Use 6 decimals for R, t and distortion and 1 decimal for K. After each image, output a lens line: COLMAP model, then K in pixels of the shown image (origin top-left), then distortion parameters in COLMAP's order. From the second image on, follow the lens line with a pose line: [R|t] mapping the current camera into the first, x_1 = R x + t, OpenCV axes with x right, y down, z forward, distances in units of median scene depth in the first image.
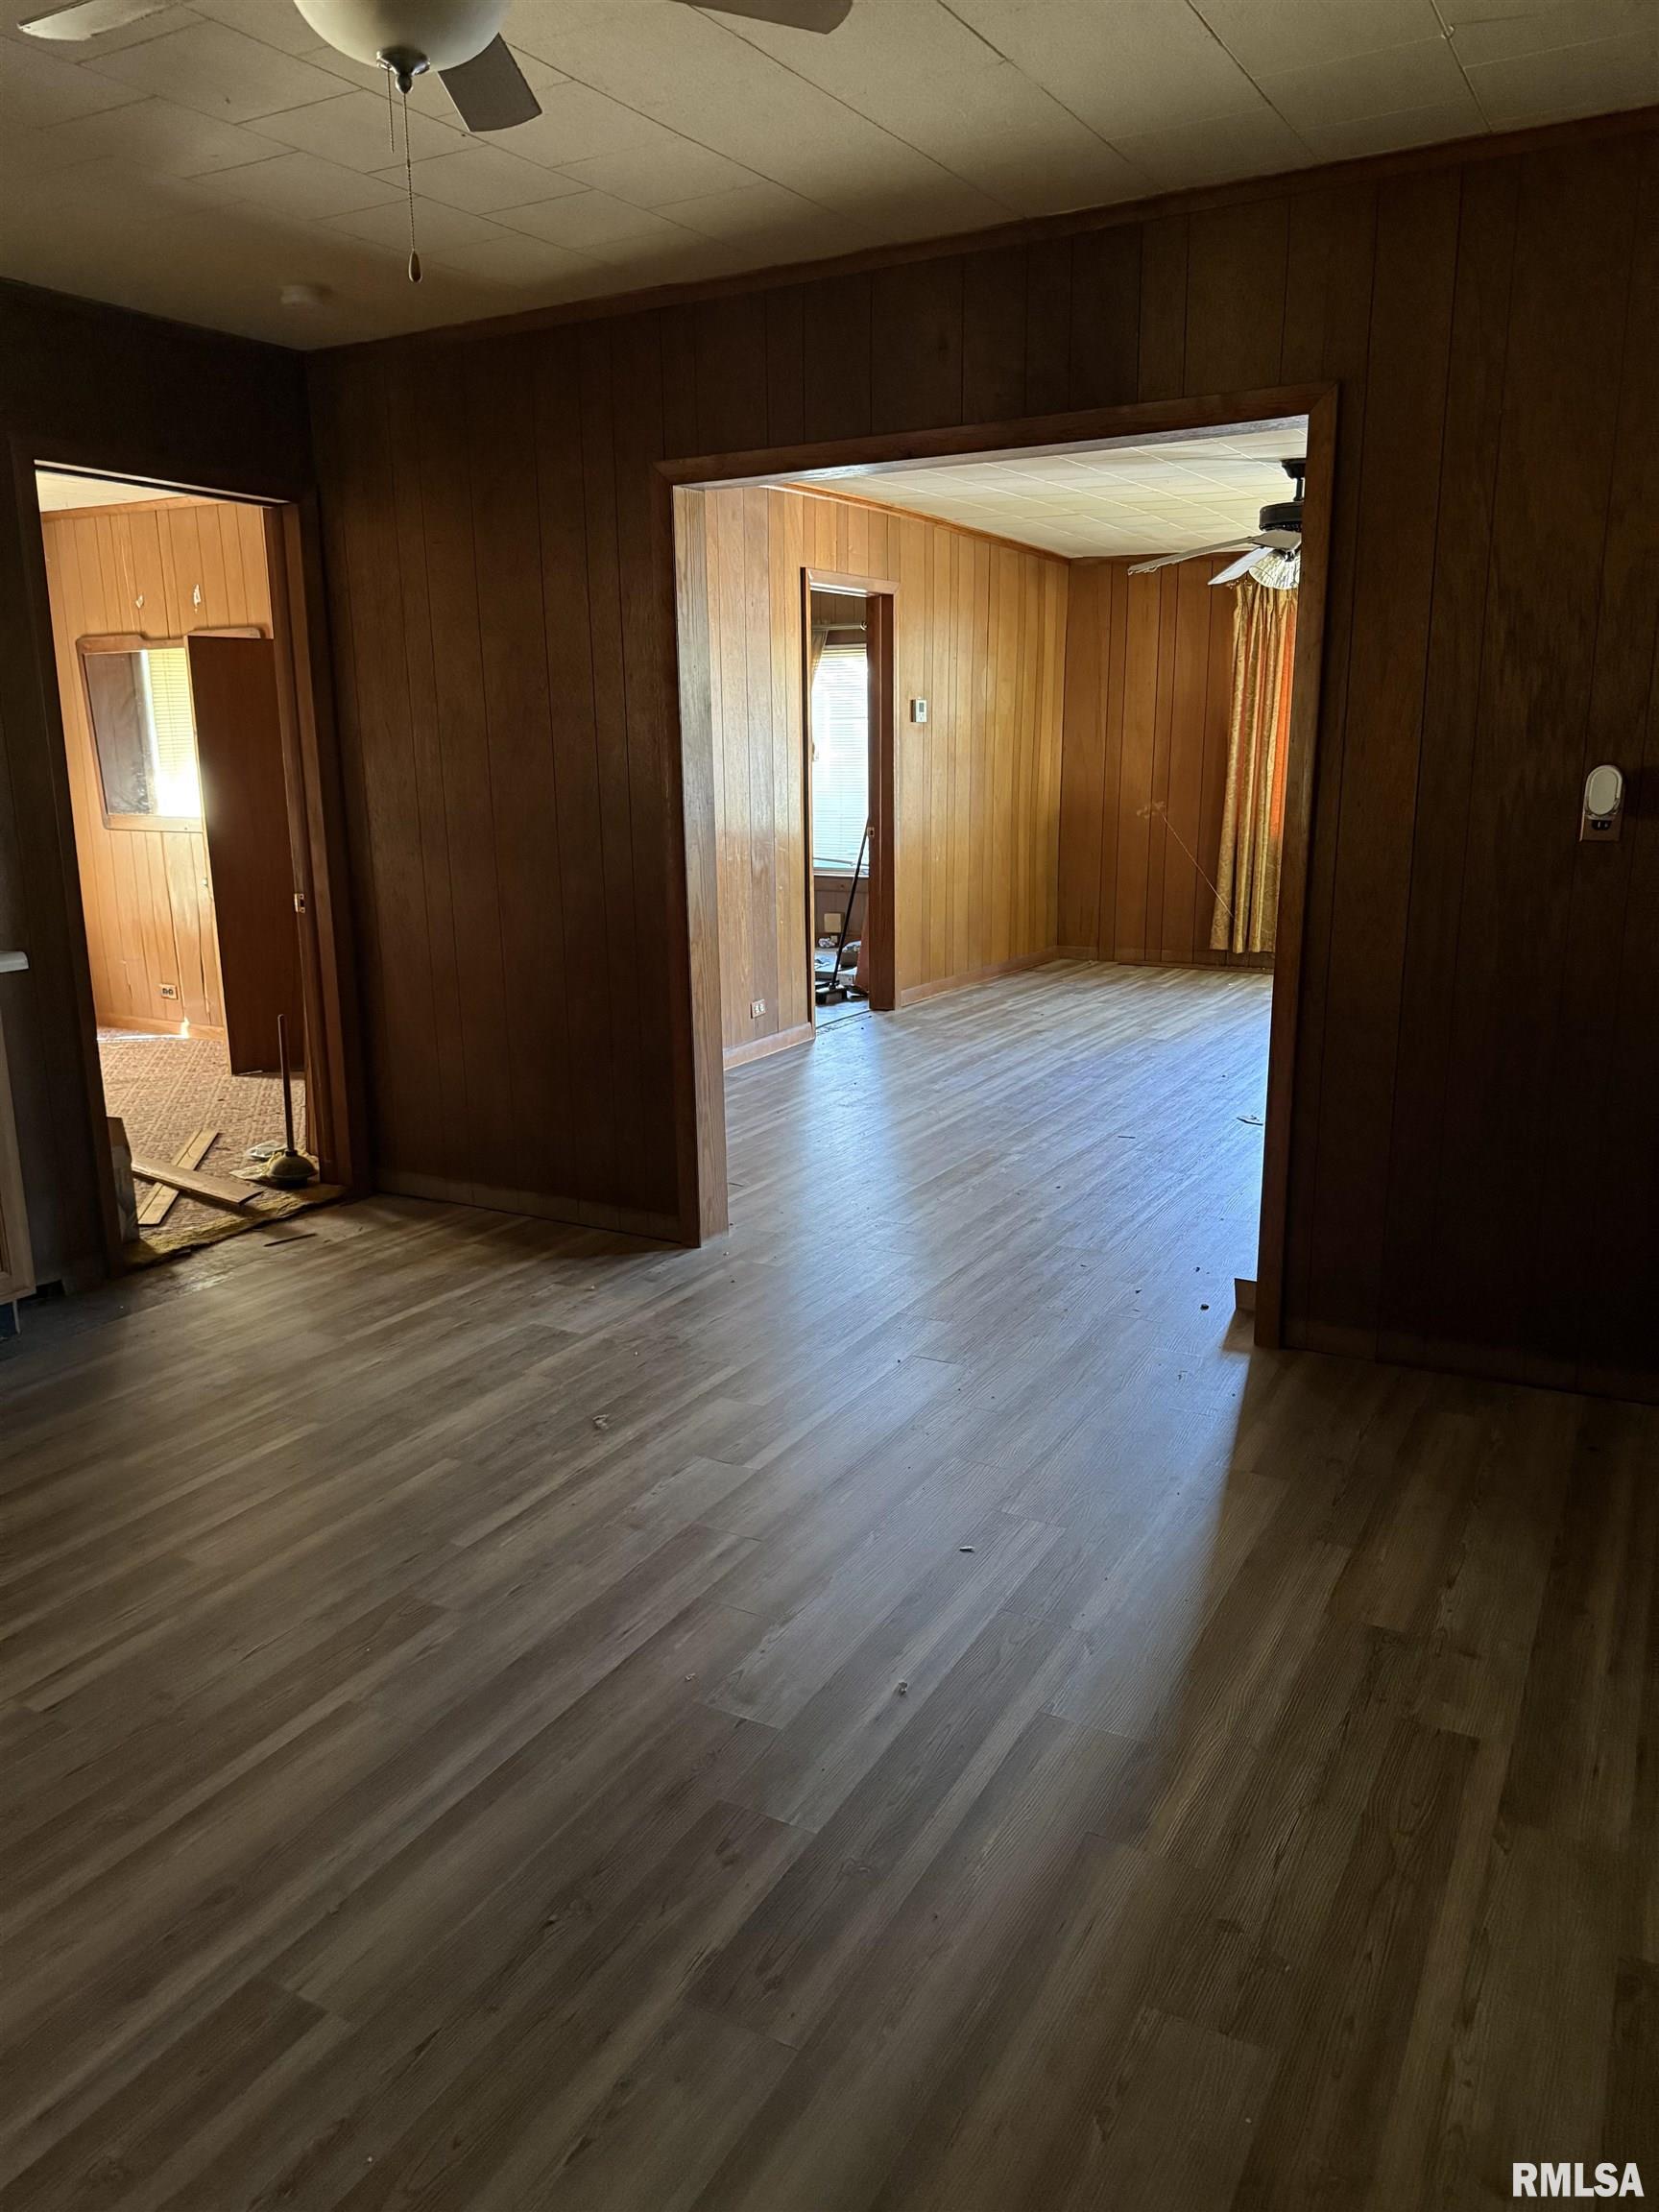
lens RADIAL K [[1544.0, 0, 829.5], [0, 1544.0, 1106.0], [0, 0, 1]] dist [0.195830, -0.440777]
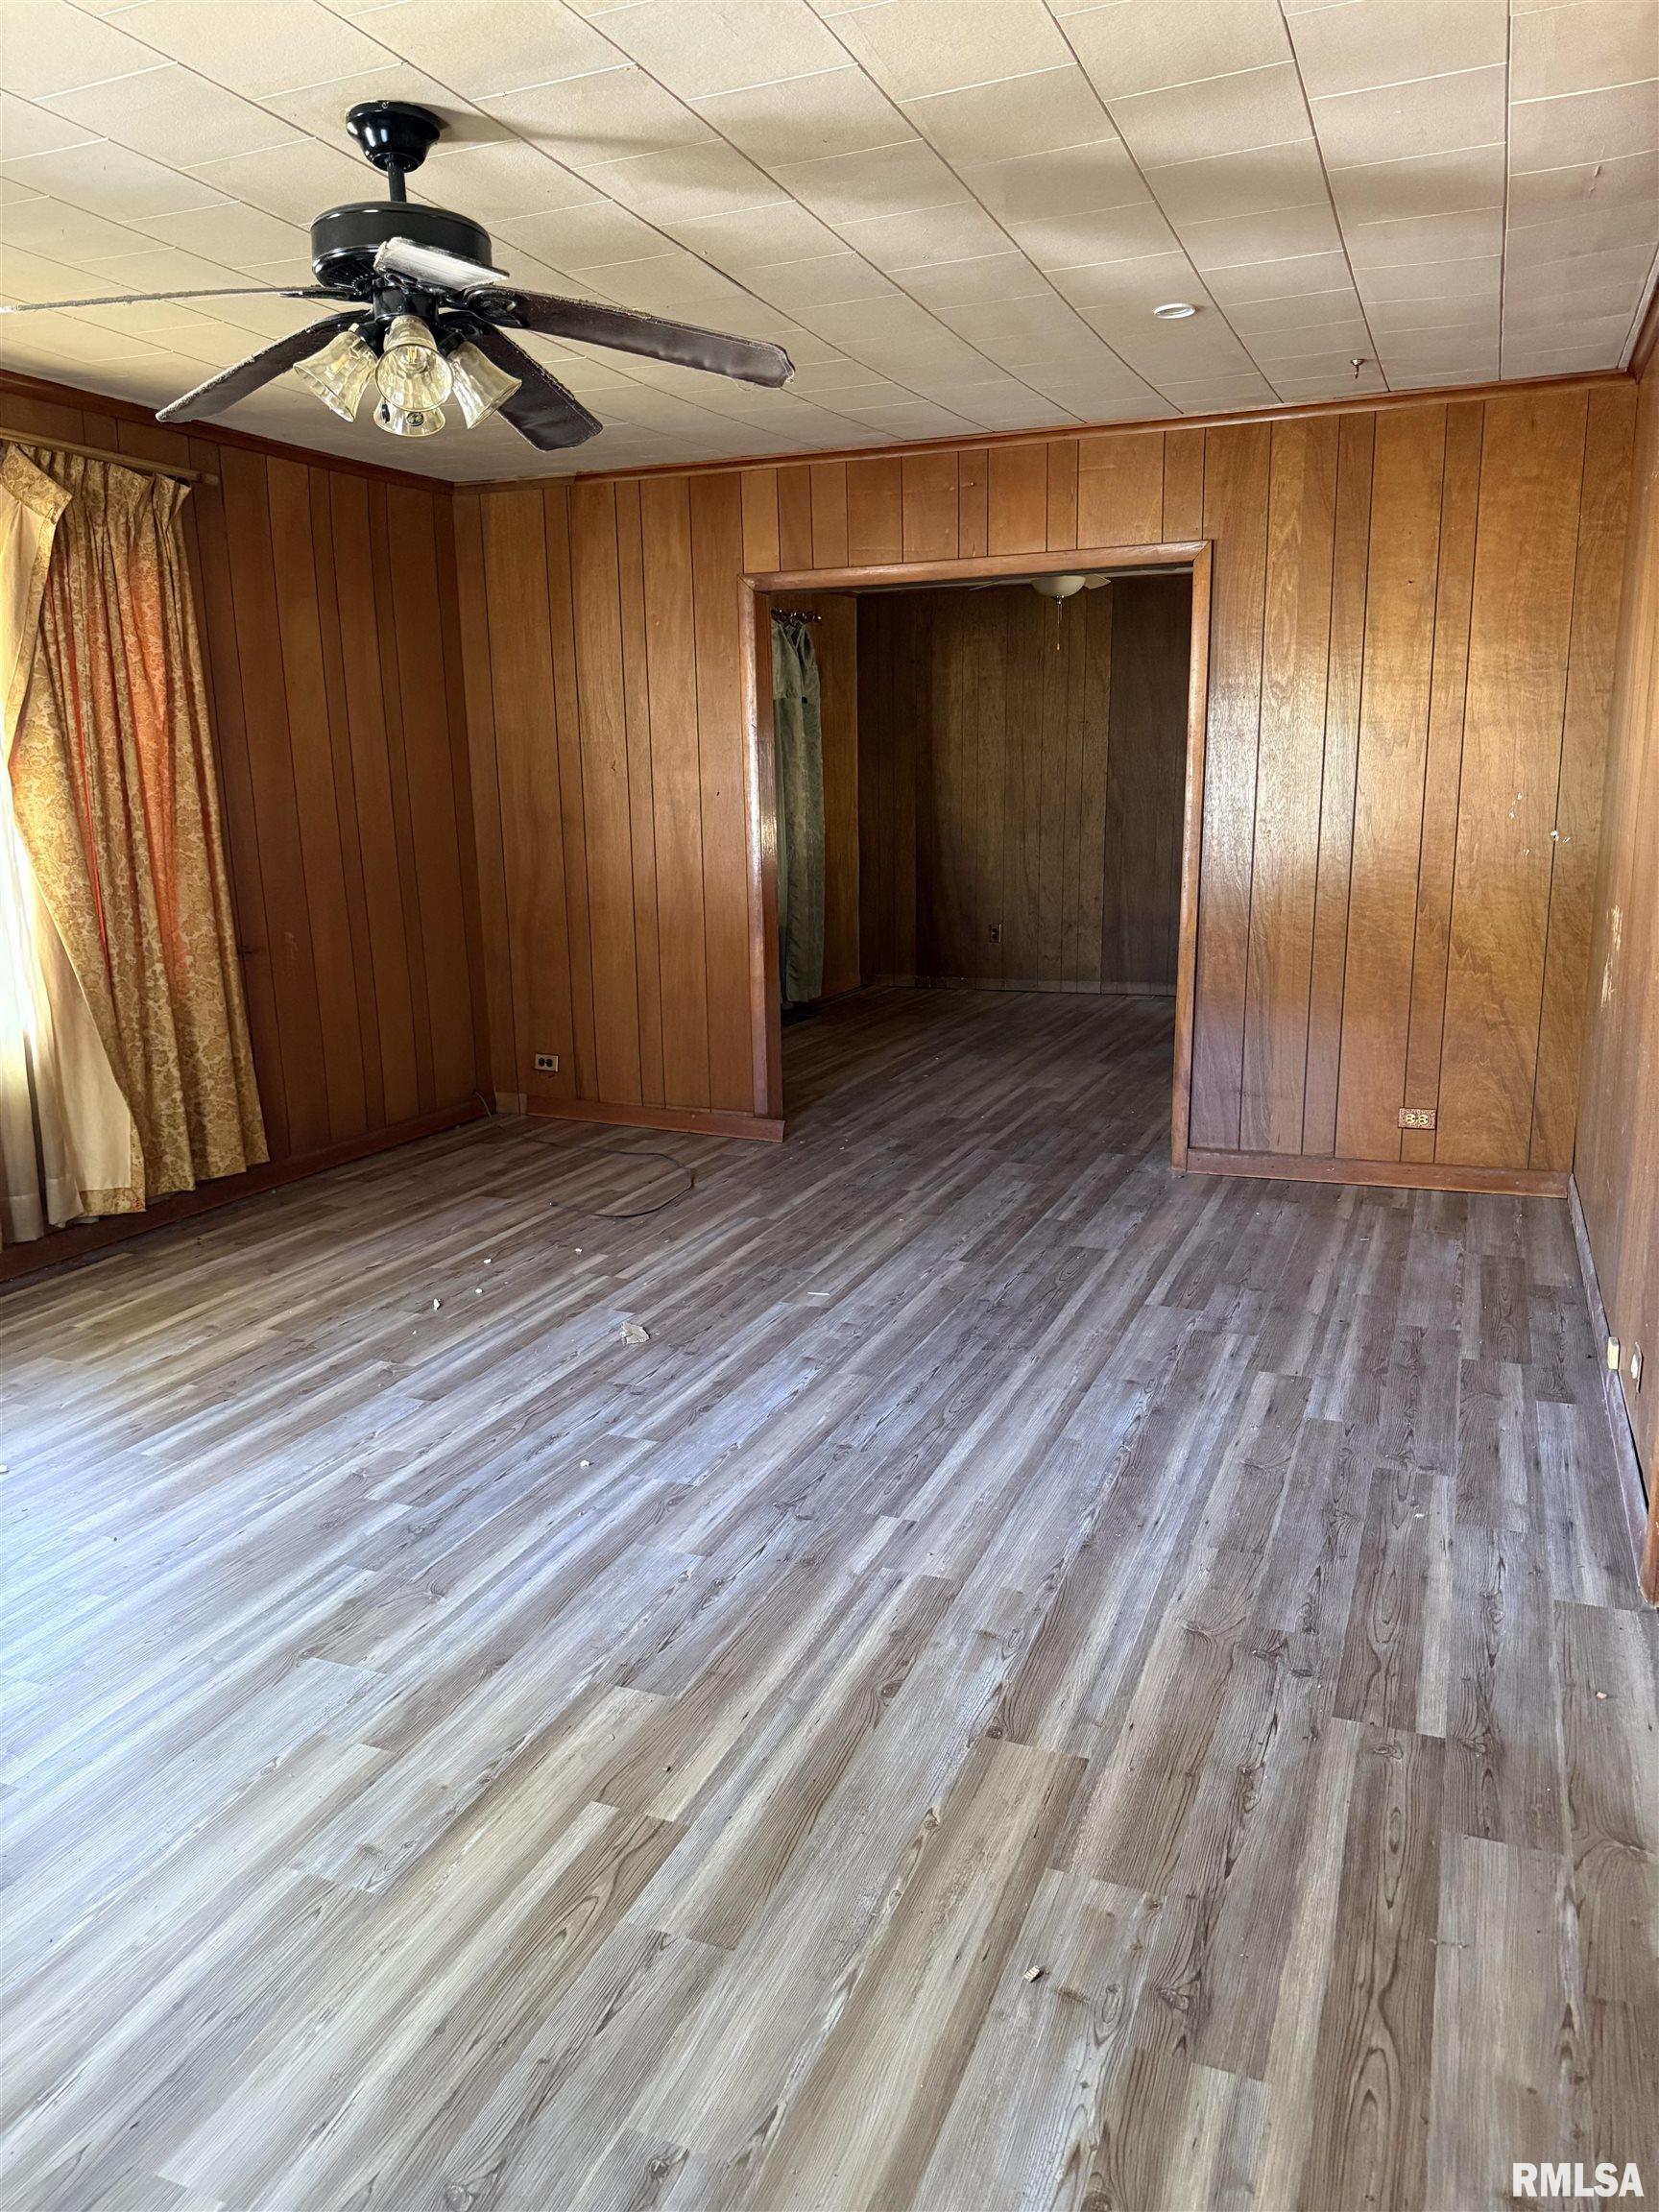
lens RADIAL K [[1544.0, 0, 829.5], [0, 1544.0, 1106.0], [0, 0, 1]] dist [0.195830, -0.440777]
pose [[-0.993035, 0.049127, -0.107092, 0.250802], [0.001141, 0.912896, 0.408190, -0.354427], [0.117817, 0.405225, -0.906594, 1.574774]]
